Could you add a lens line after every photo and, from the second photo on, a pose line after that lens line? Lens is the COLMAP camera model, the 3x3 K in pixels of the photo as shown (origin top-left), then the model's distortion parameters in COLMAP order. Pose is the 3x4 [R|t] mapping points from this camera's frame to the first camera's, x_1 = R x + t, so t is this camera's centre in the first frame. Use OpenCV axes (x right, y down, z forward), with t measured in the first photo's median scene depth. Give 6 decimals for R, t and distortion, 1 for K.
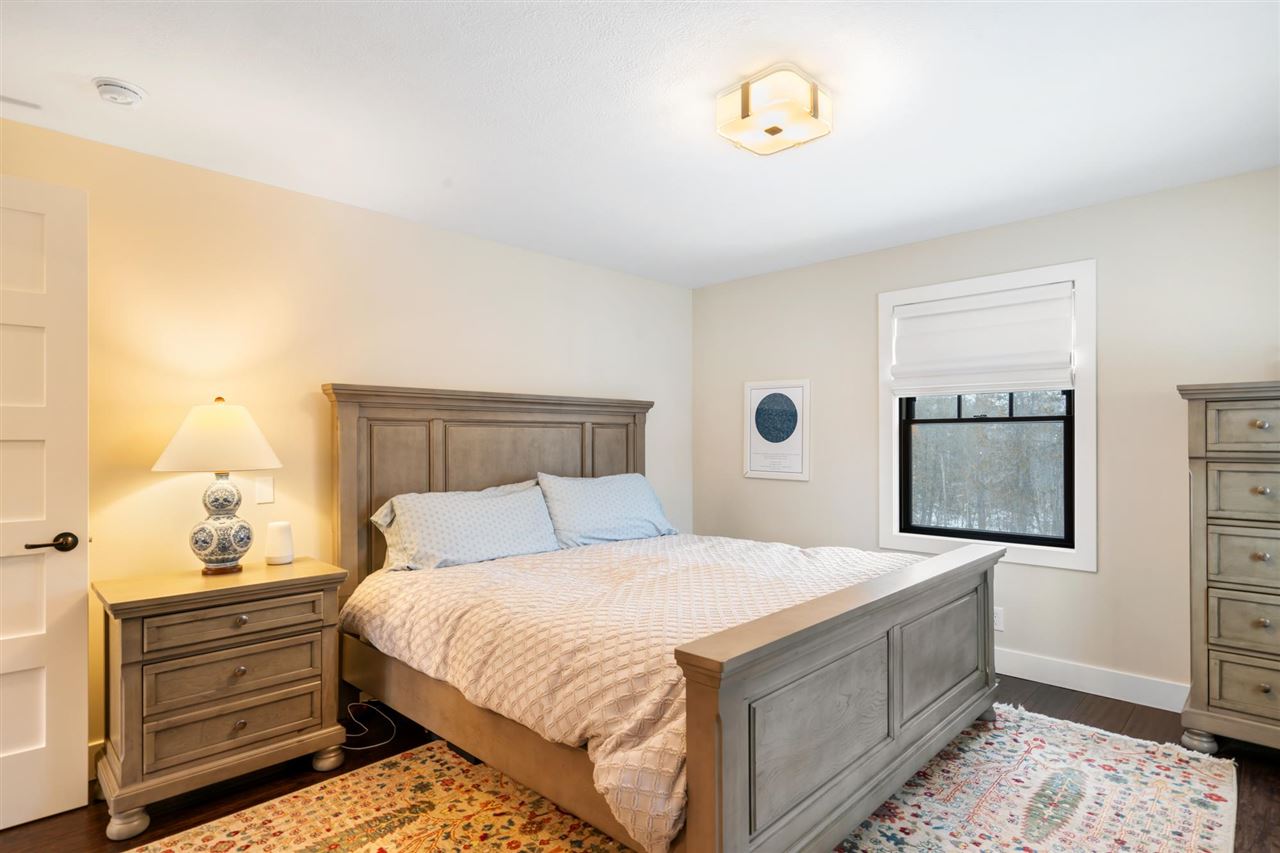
lens RADIAL K [[668.9, 0, 634.7], [0, 668.9, 432.3], [0, 0, 1]] dist [-0.003859, 0.001387]
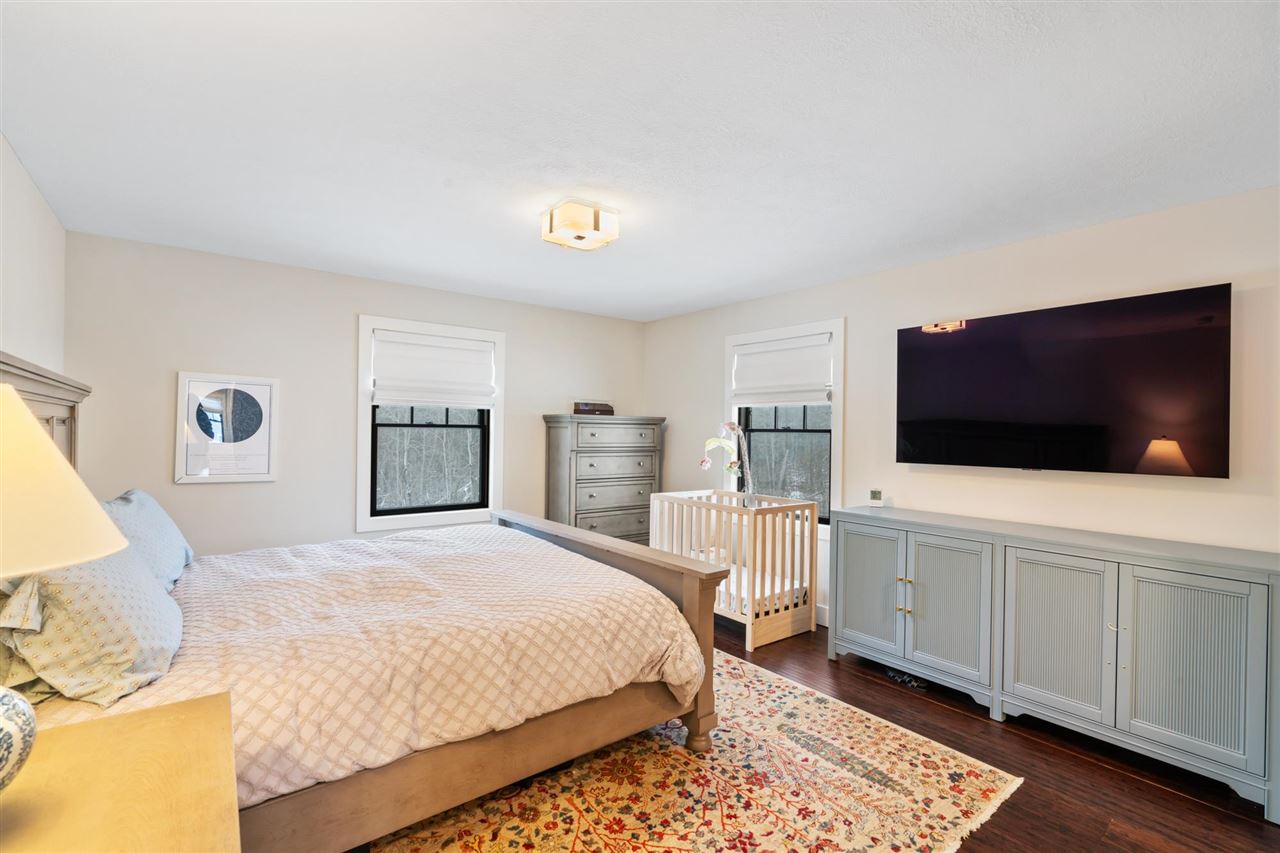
lens RADIAL K [[579.2, 0, 640.3], [0, 579.2, 428.4], [0, 0, 1]] dist [0.001612, 0.002994]
pose [[0.133214, 0.008801, 0.991048, -0.707950], [-0.022475, 0.999730, -0.005857, -0.018380], [-0.990832, -0.021494, 0.133376, 0.475529]]
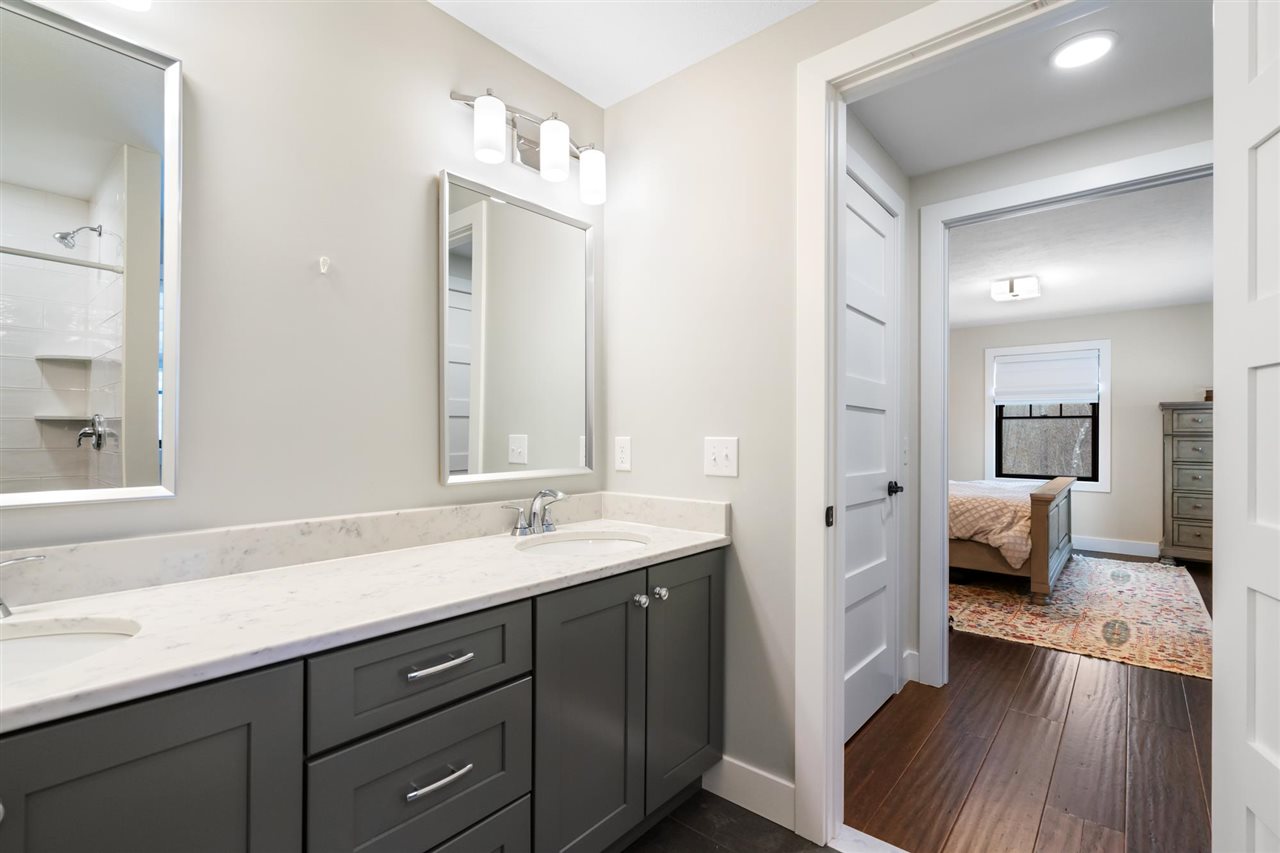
lens RADIAL K [[579.2, 0, 648.6], [0, 579.2, 424.4], [0, 0, 1]] dist [0.001612, 0.002994]
pose [[0.997007, 0.010774, 0.076555, -0.867872], [-0.010315, 0.999926, -0.006395, 0.027888], [-0.076618, 0.005586, 0.997045, -0.673510]]
